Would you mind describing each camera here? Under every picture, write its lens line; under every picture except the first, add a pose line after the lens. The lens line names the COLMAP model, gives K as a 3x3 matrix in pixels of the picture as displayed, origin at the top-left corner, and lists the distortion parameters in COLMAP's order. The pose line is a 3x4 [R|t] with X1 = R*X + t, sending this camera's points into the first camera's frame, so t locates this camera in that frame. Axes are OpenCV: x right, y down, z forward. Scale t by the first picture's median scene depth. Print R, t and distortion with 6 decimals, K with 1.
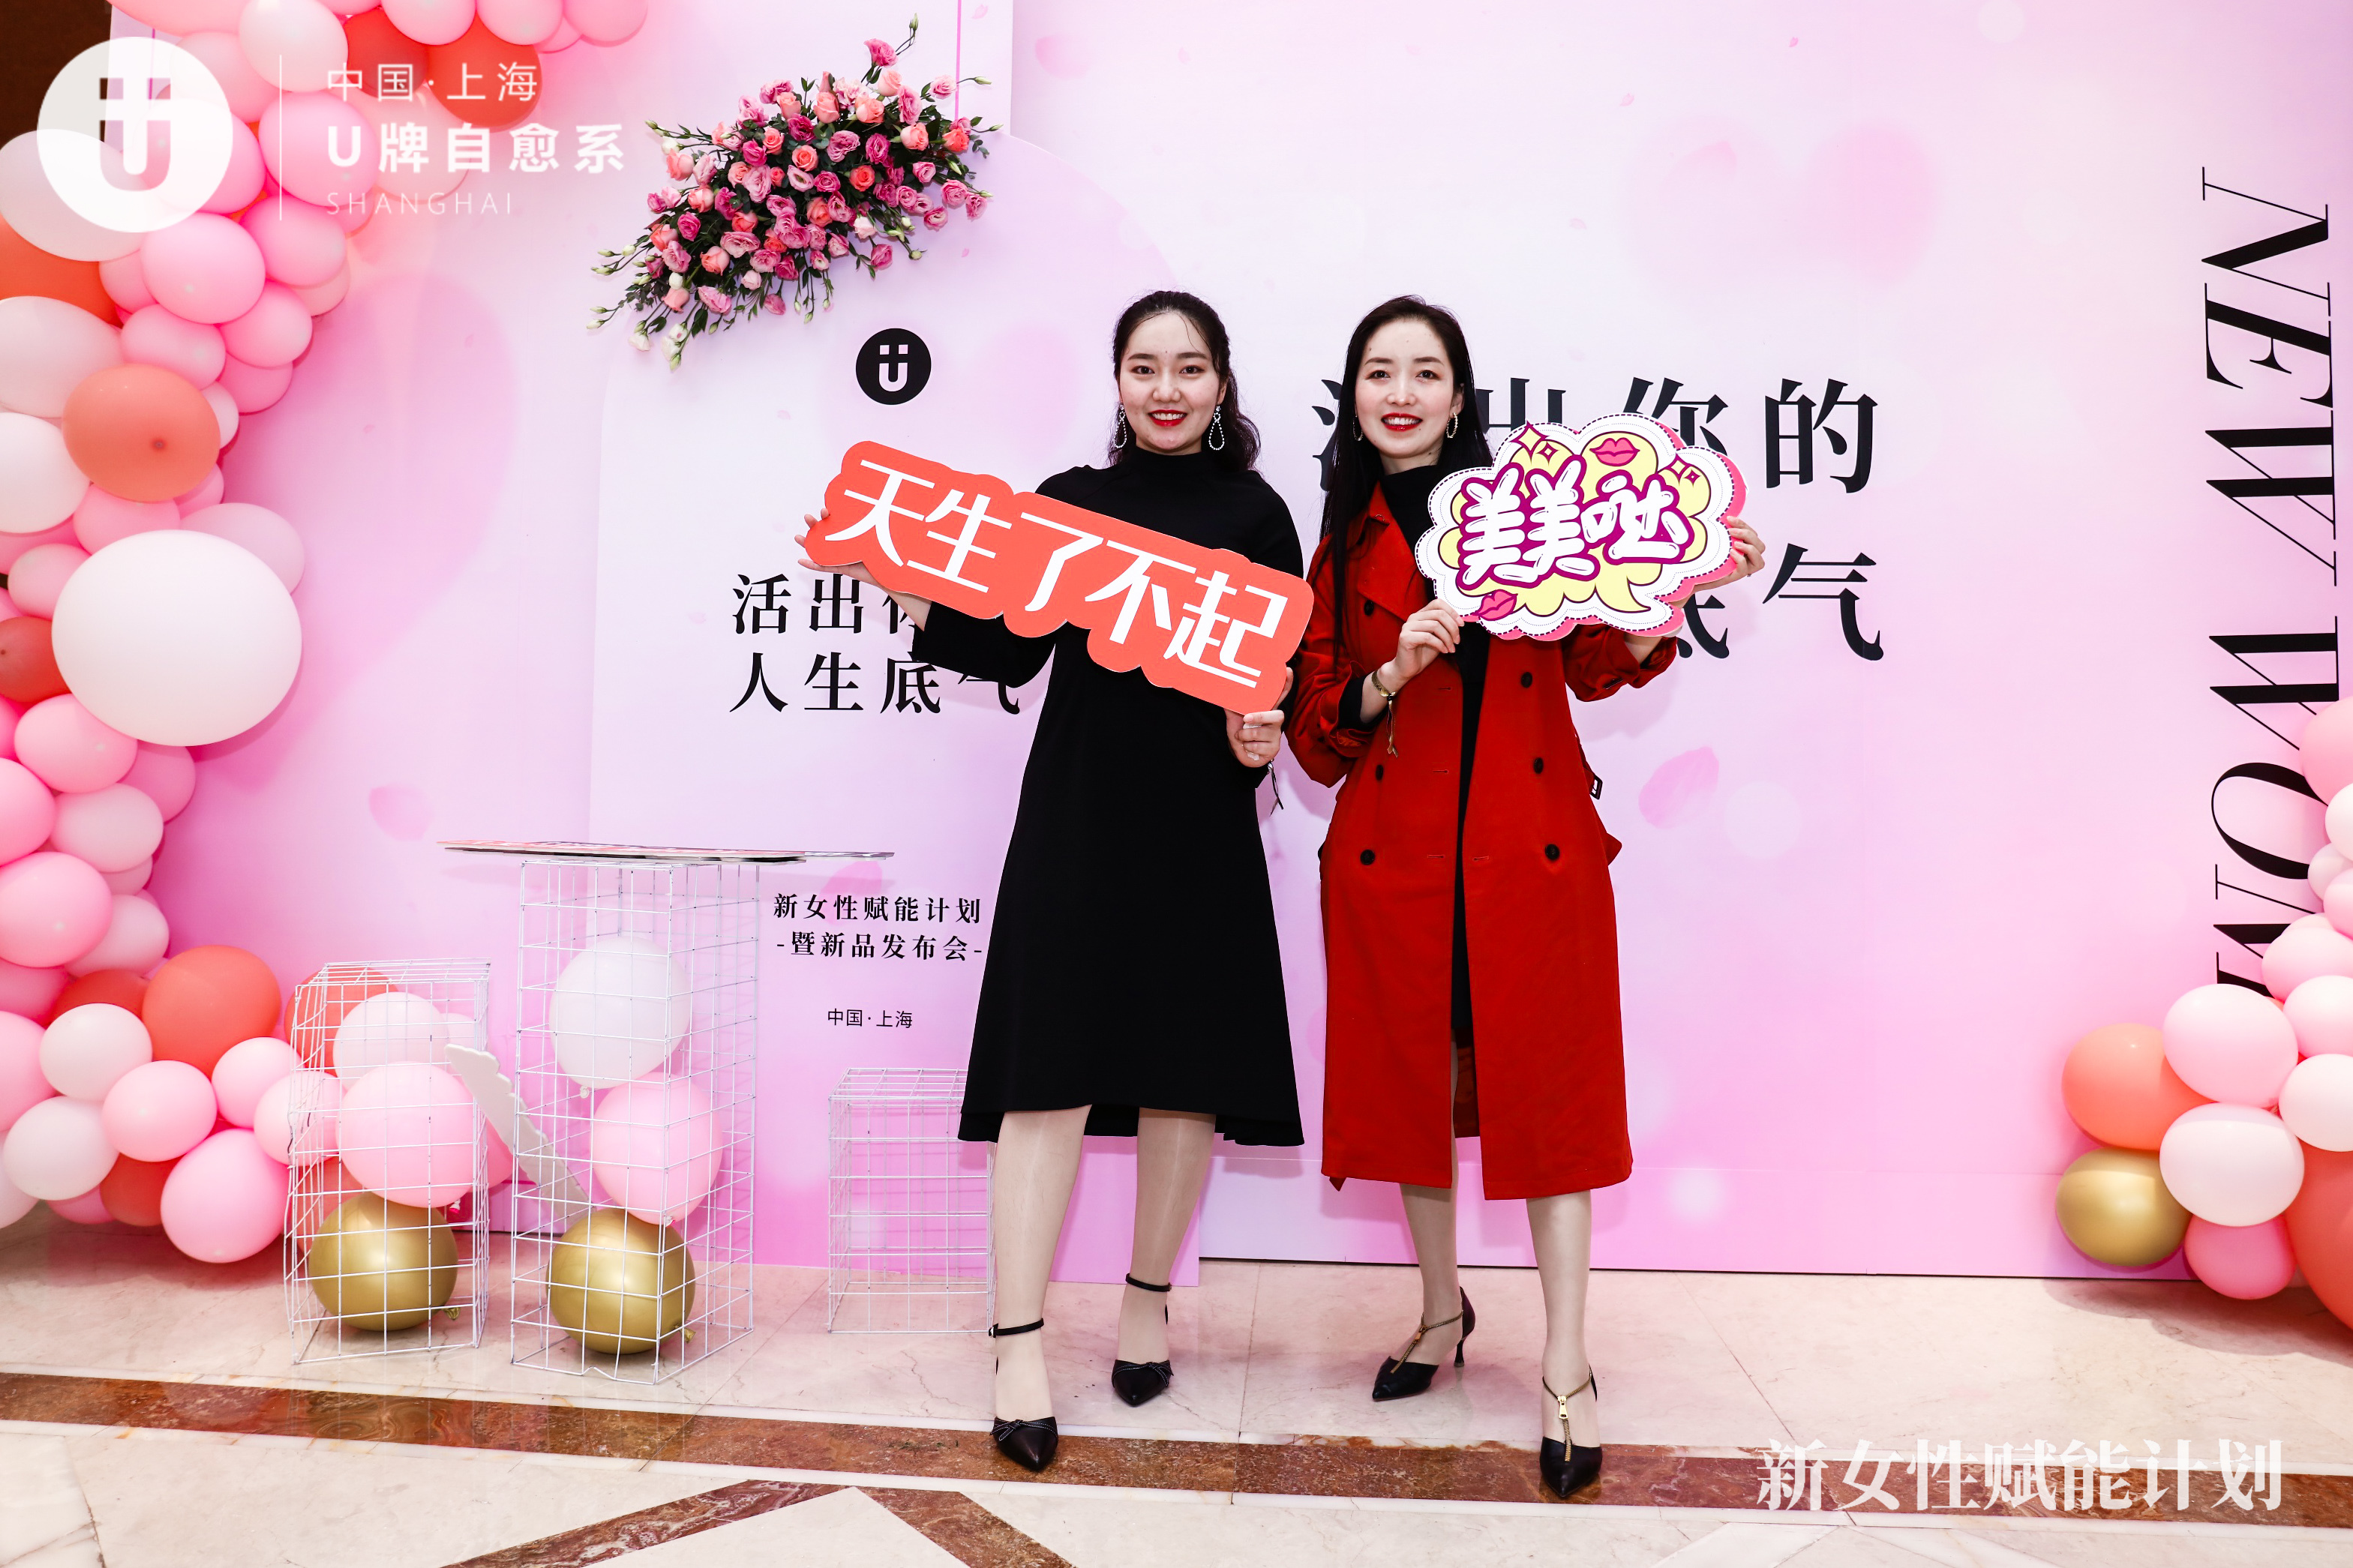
lens RADIAL K [[1664.0, 0, 1126.9], [0, 1664.0, 783.2], [0, 0, 1]] dist [-0.113454, 0.083829]
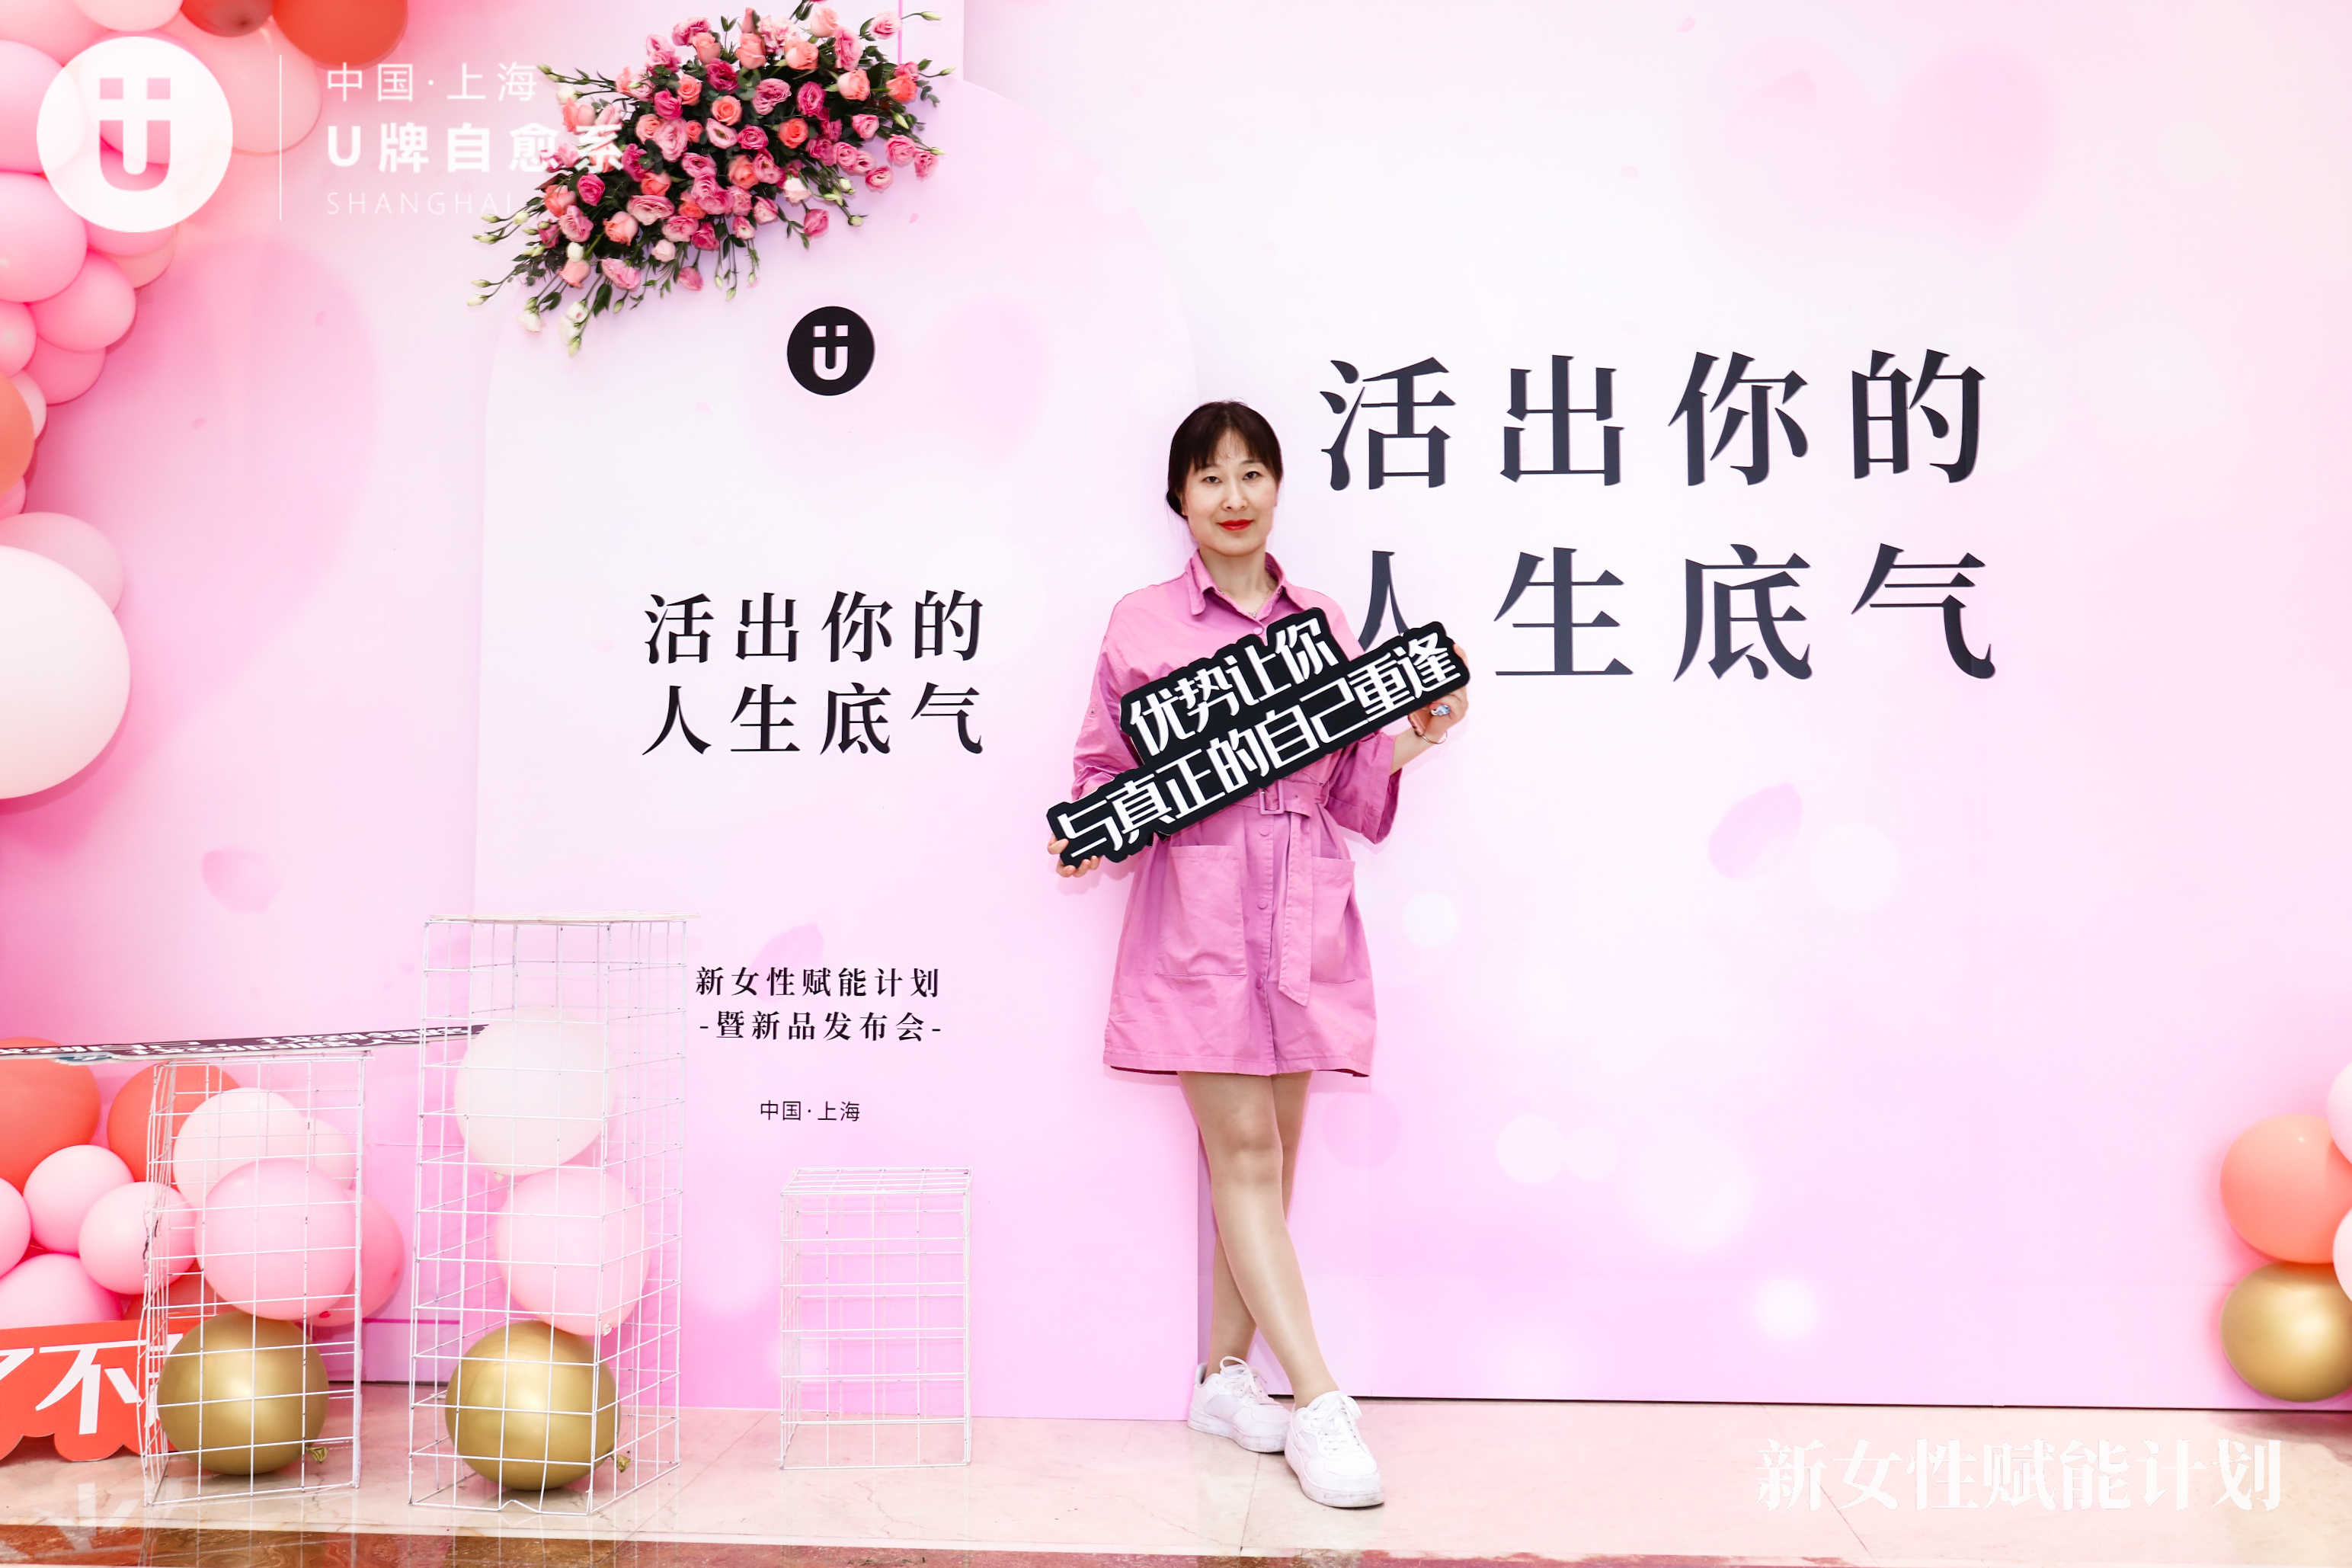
lens RADIAL K [[2328.8, 0, 1126.1], [0, 2328.8, 813.9], [0, 0, 1]] dist [-0.057282, 0.116792]
pose [[0.999916, -0.011049, 0.006717, 0.001619], [0.011246, 0.999485, -0.030056, 0.026982], [-0.006382, 0.030130, 0.999526, -0.207420]]
